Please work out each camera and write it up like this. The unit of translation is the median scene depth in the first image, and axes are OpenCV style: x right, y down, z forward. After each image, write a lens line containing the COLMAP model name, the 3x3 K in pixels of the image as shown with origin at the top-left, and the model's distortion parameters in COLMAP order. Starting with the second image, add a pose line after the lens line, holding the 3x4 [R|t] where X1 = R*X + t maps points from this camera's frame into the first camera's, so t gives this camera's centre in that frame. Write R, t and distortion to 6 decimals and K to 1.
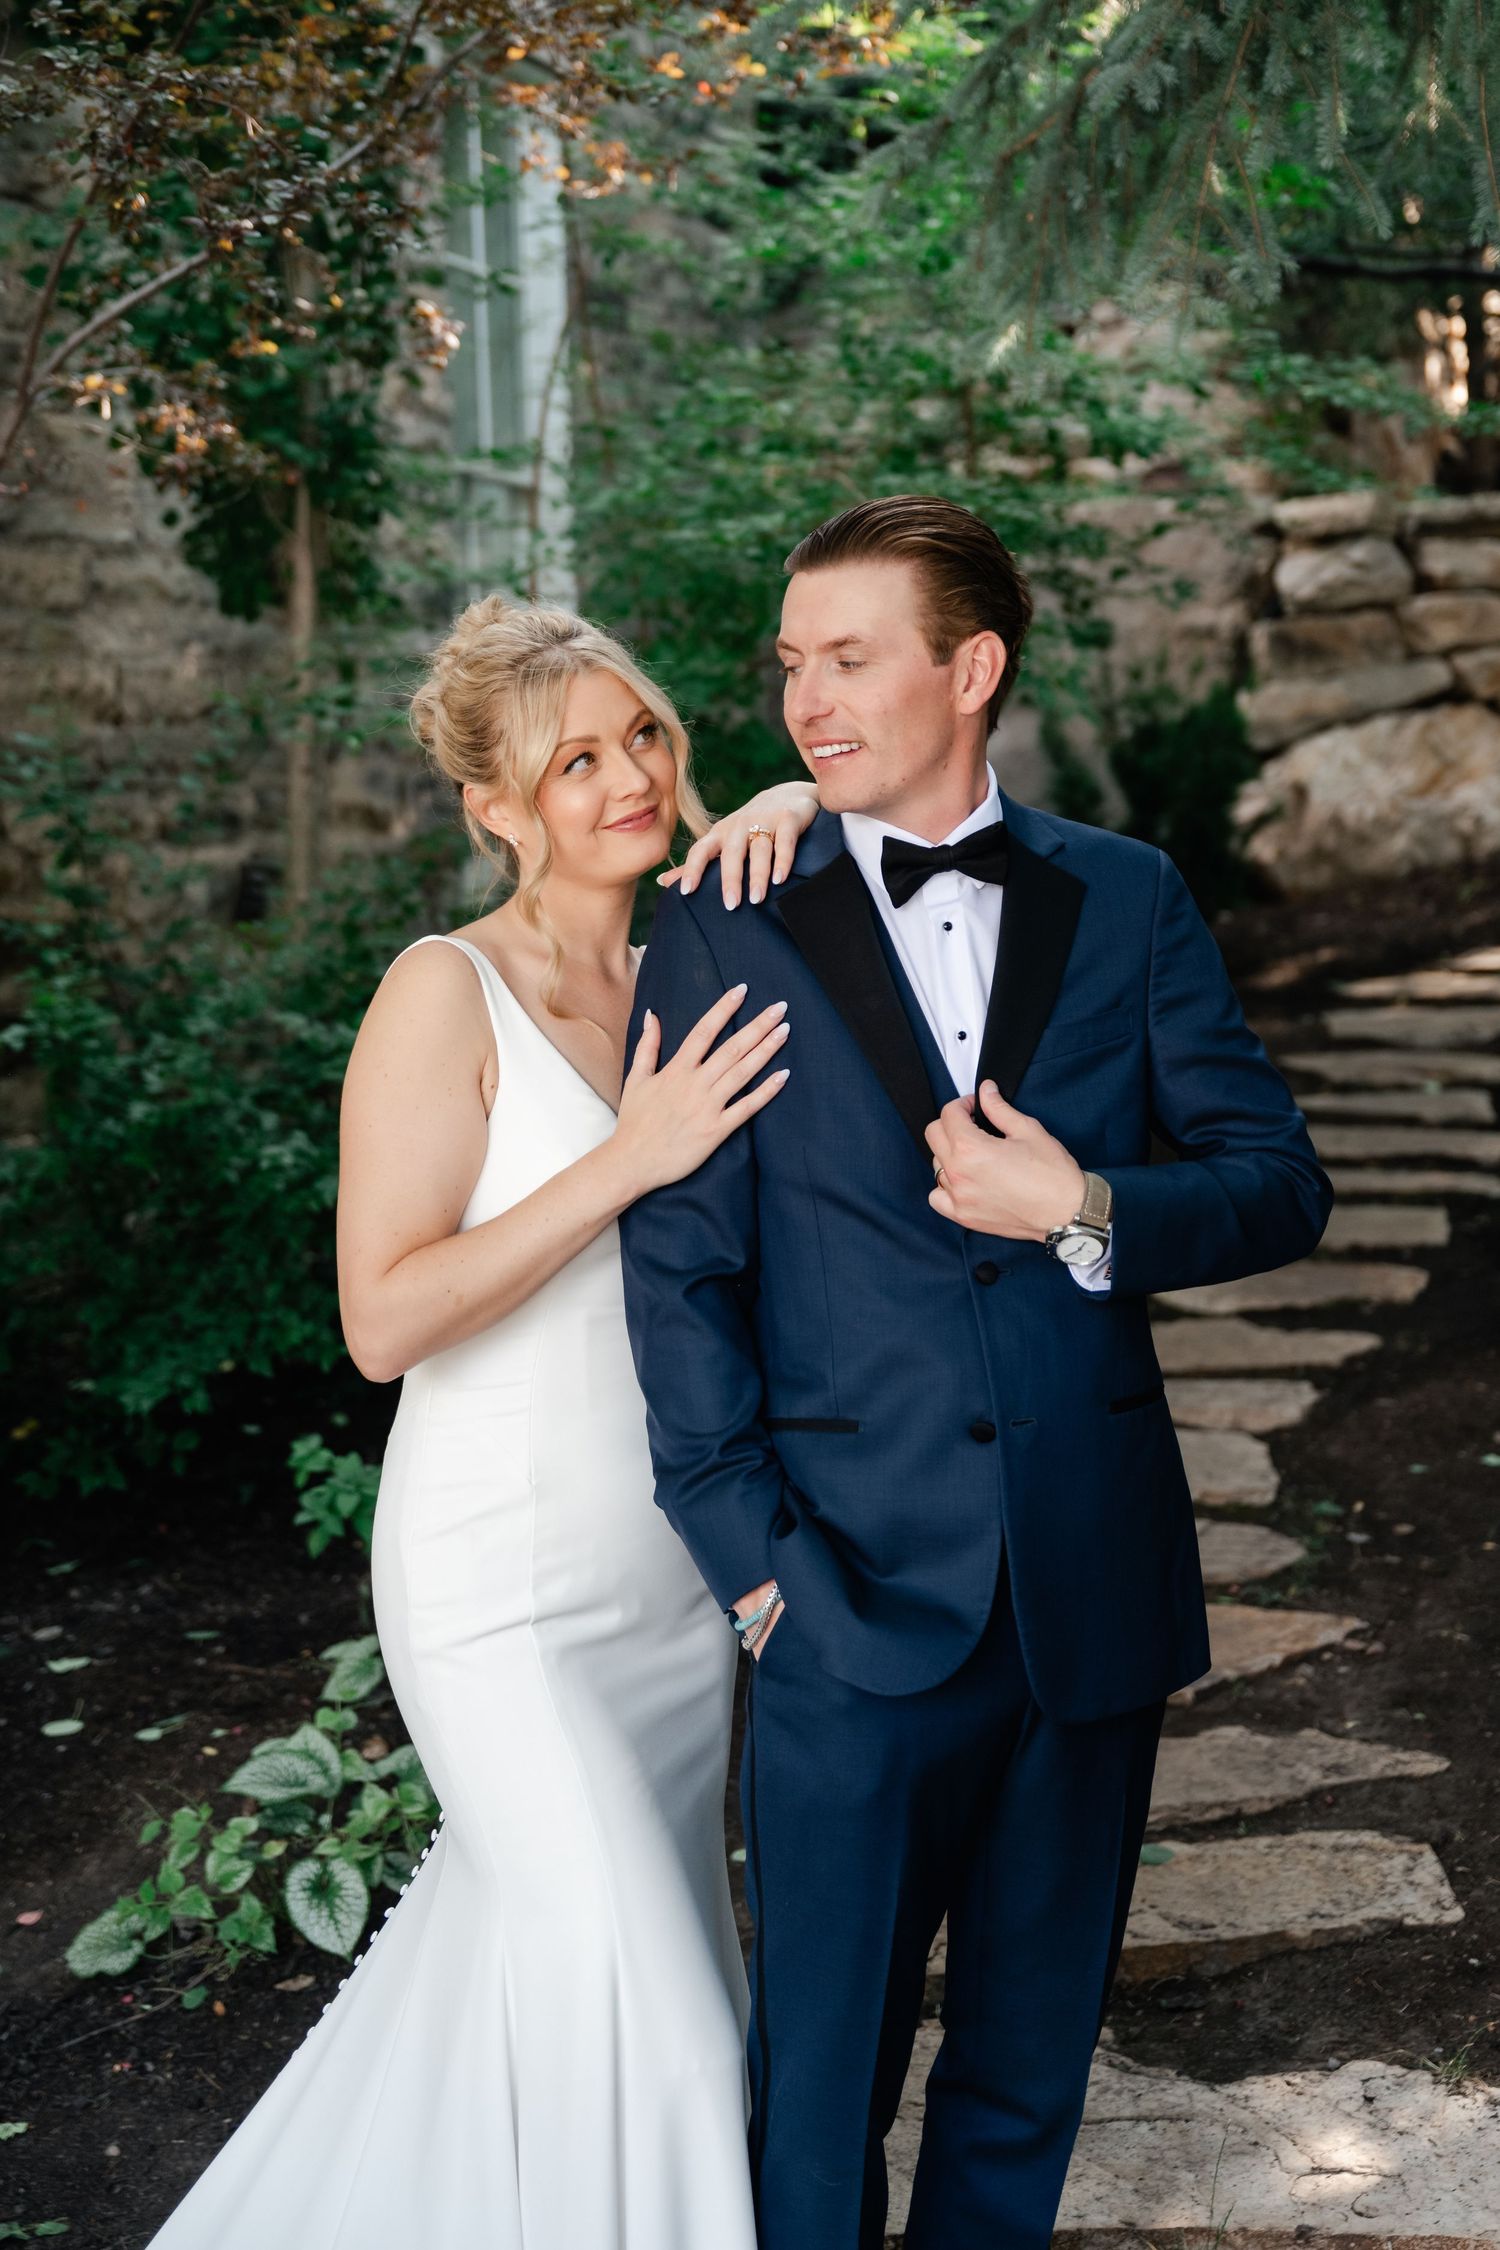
lens RADIAL K [[3474.1, 0, 750.8], [0, 3474.1, 955.3], [0, 0, 1]] dist [-0.020008, 0.000000]
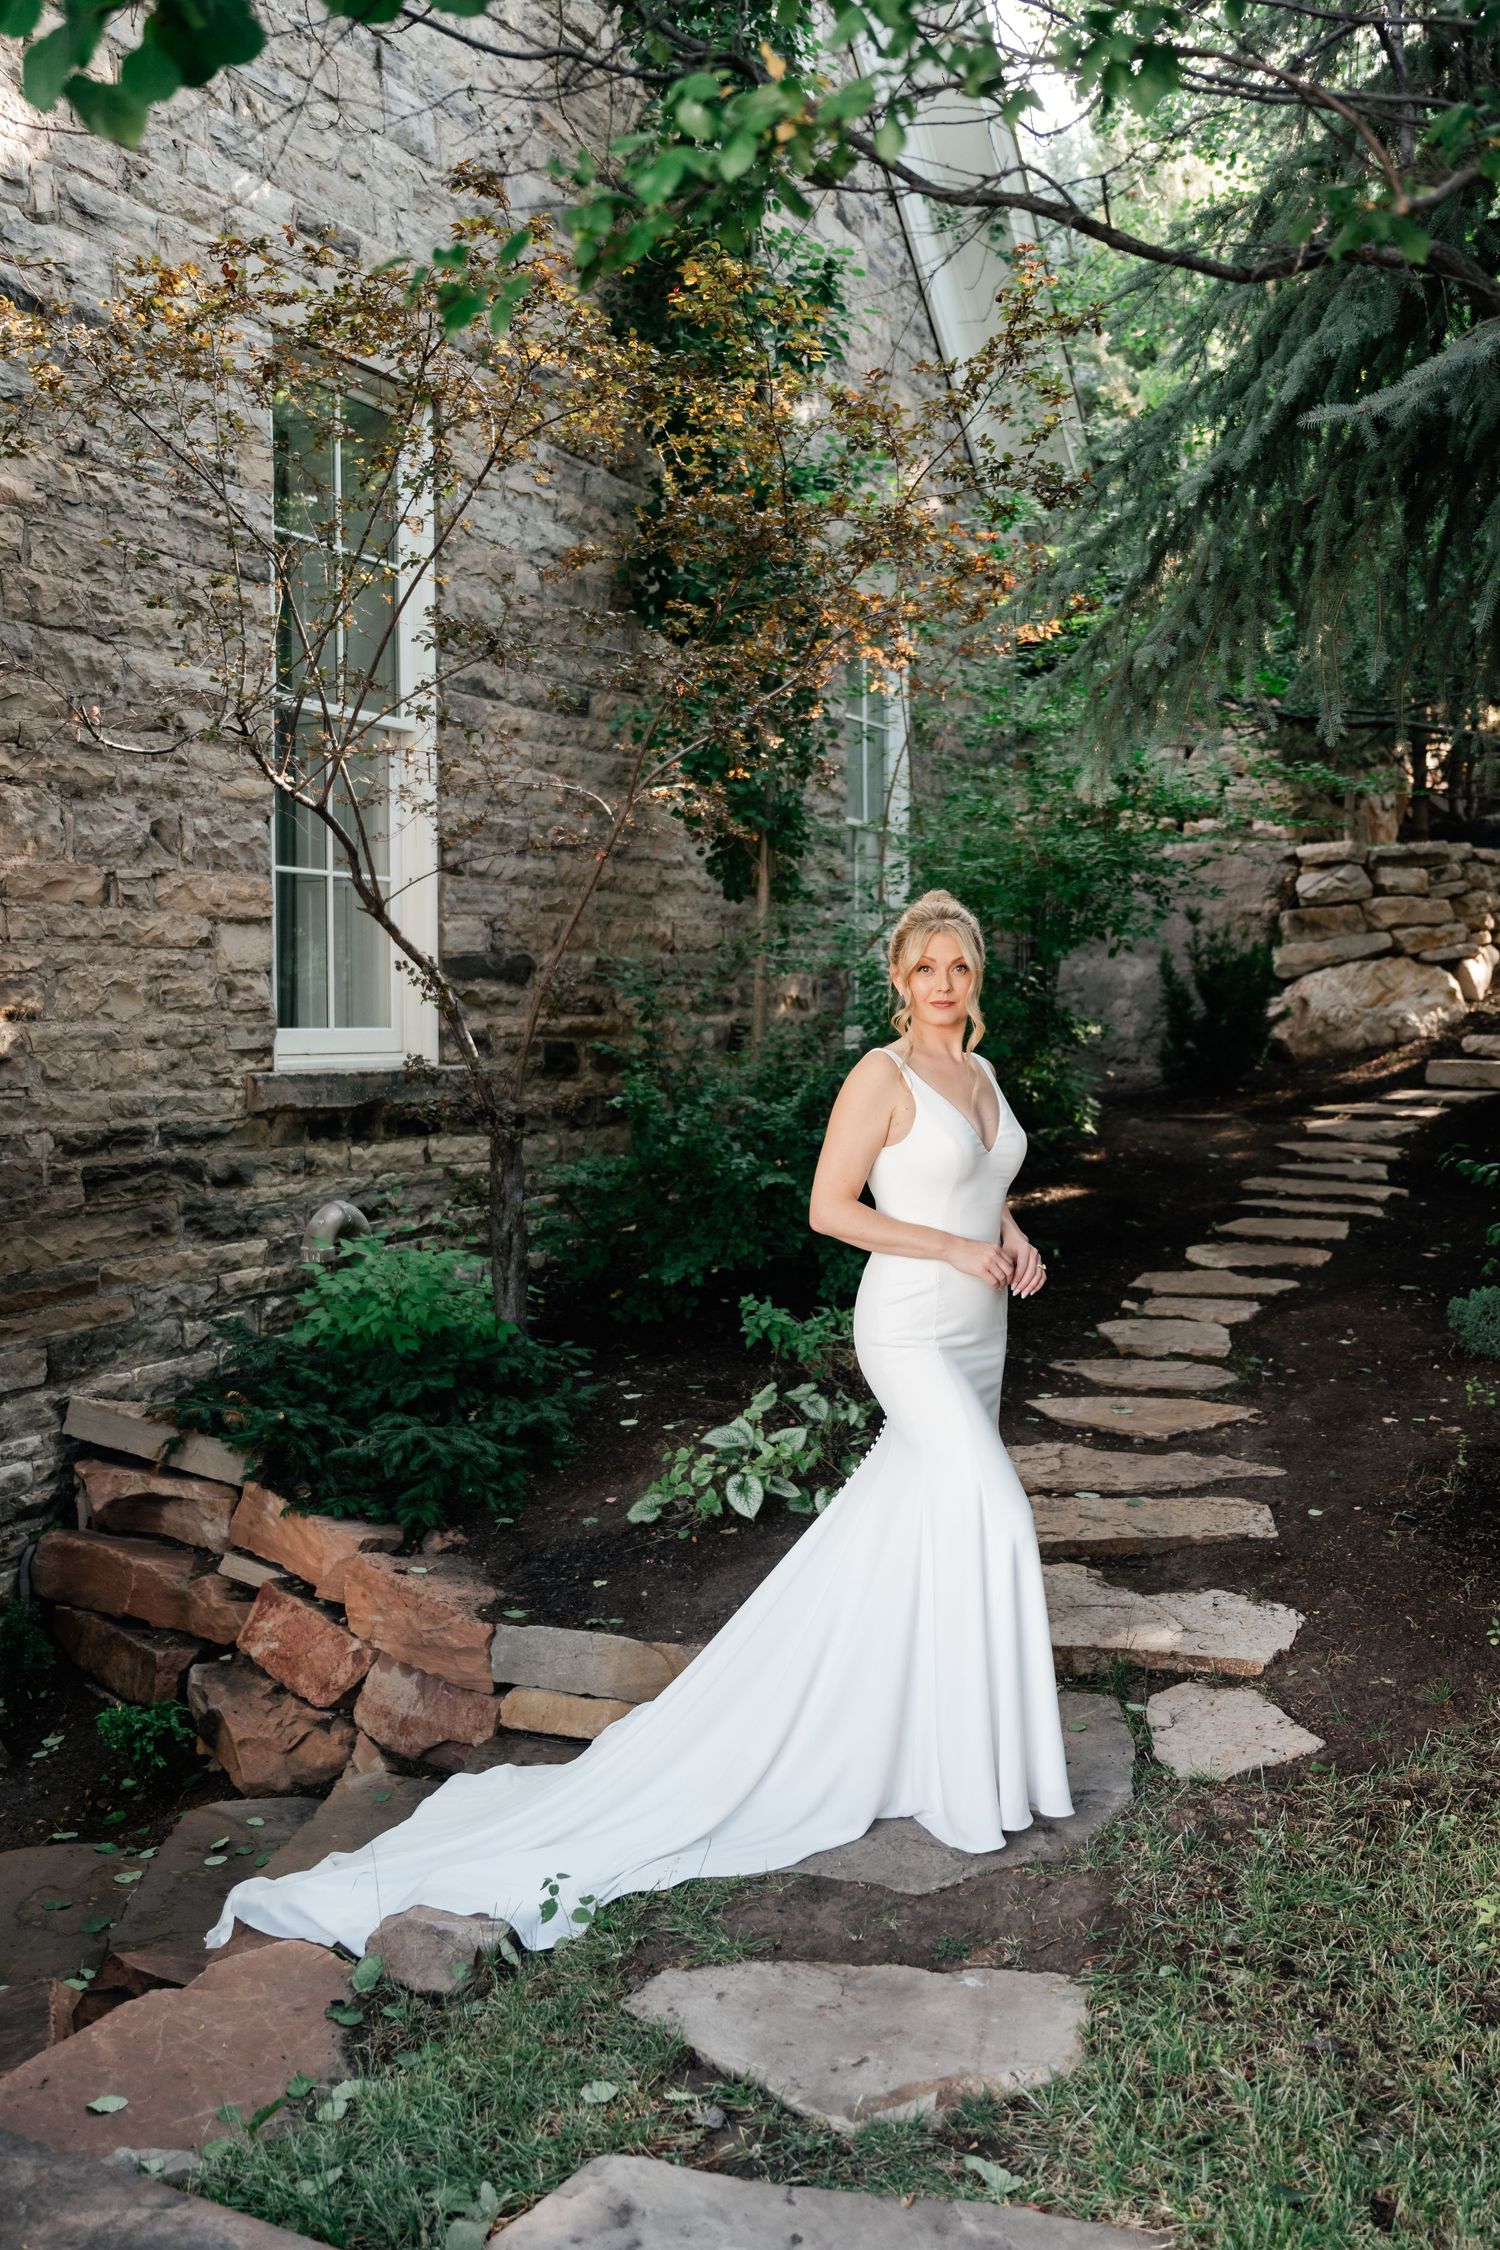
lens RADIAL K [[1878.6, 0, 742.2], [0, 1878.6, 1106.7], [0, 0, 1]] dist [-0.013521, -0.003608]
pose [[0.989295, 0.033810, -0.141955, 0.022779], [-0.031780, 0.999358, 0.016547, 0.005105], [0.142424, -0.011858, 0.989735, -0.107532]]
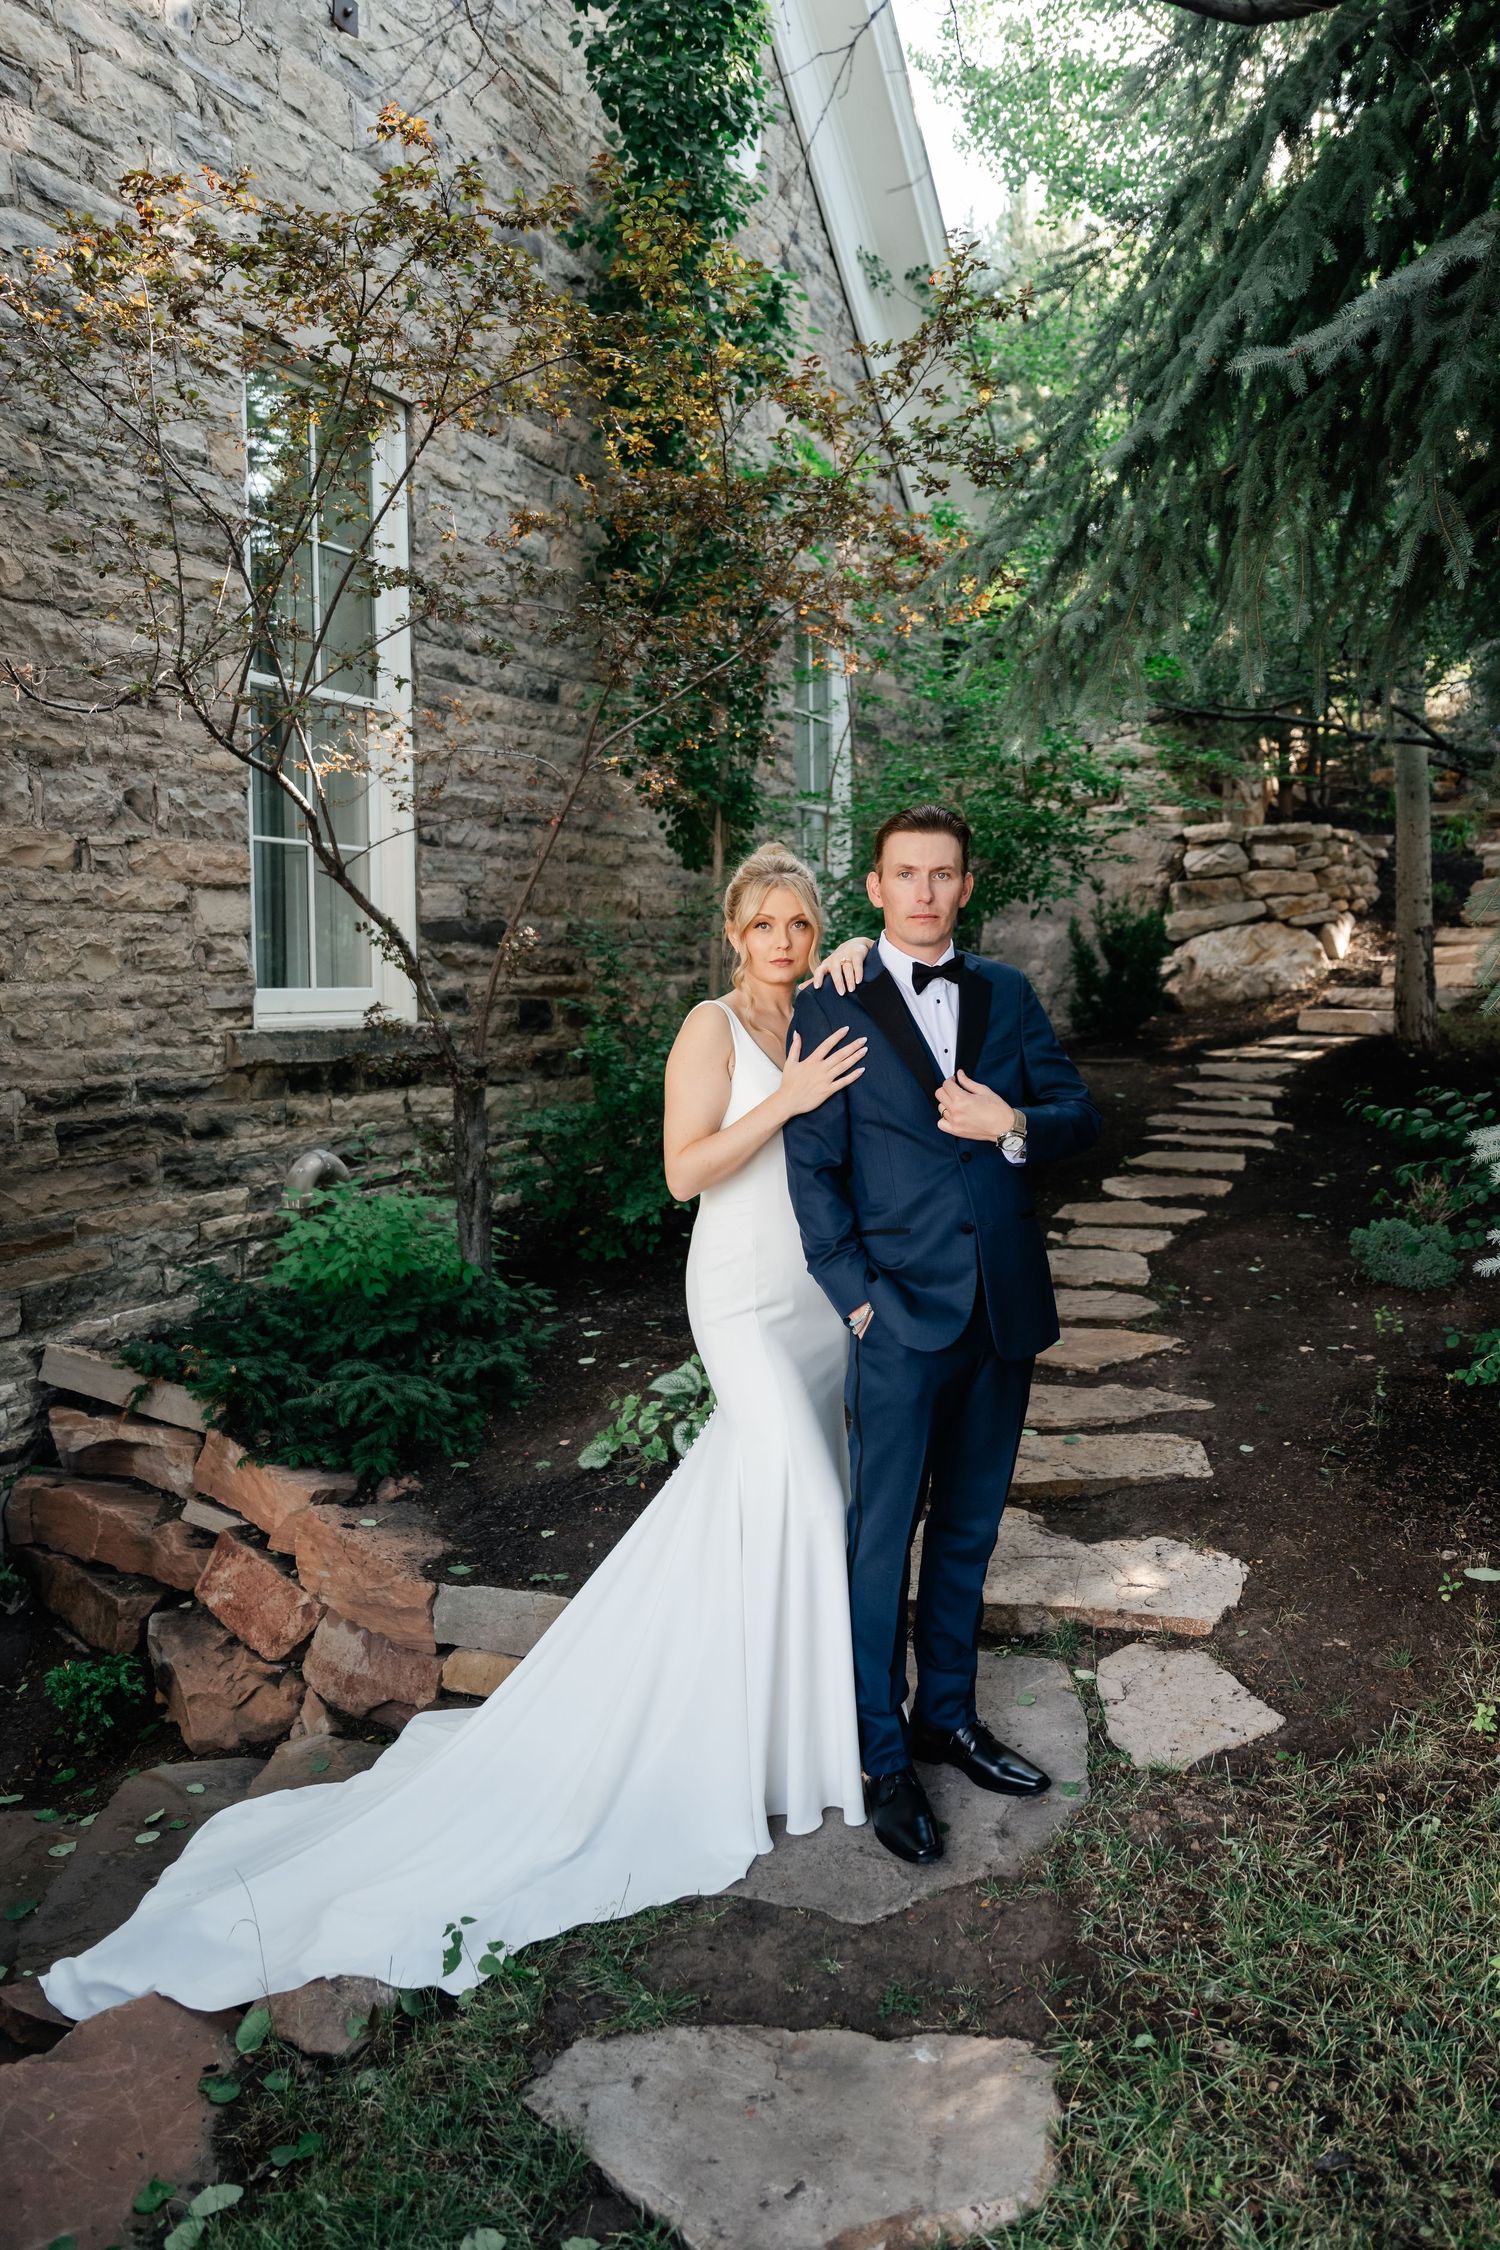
lens RADIAL K [[1580.8, 0, 764.0], [0, 1580.8, 1060.1], [0, 0, 1]] dist [-0.015432, 0.000269]
pose [[0.993513, 0.024871, -0.110967, 0.019147], [-0.022870, 0.999553, 0.019277, 0.004569], [0.111397, -0.016614, 0.993637, -0.000498]]
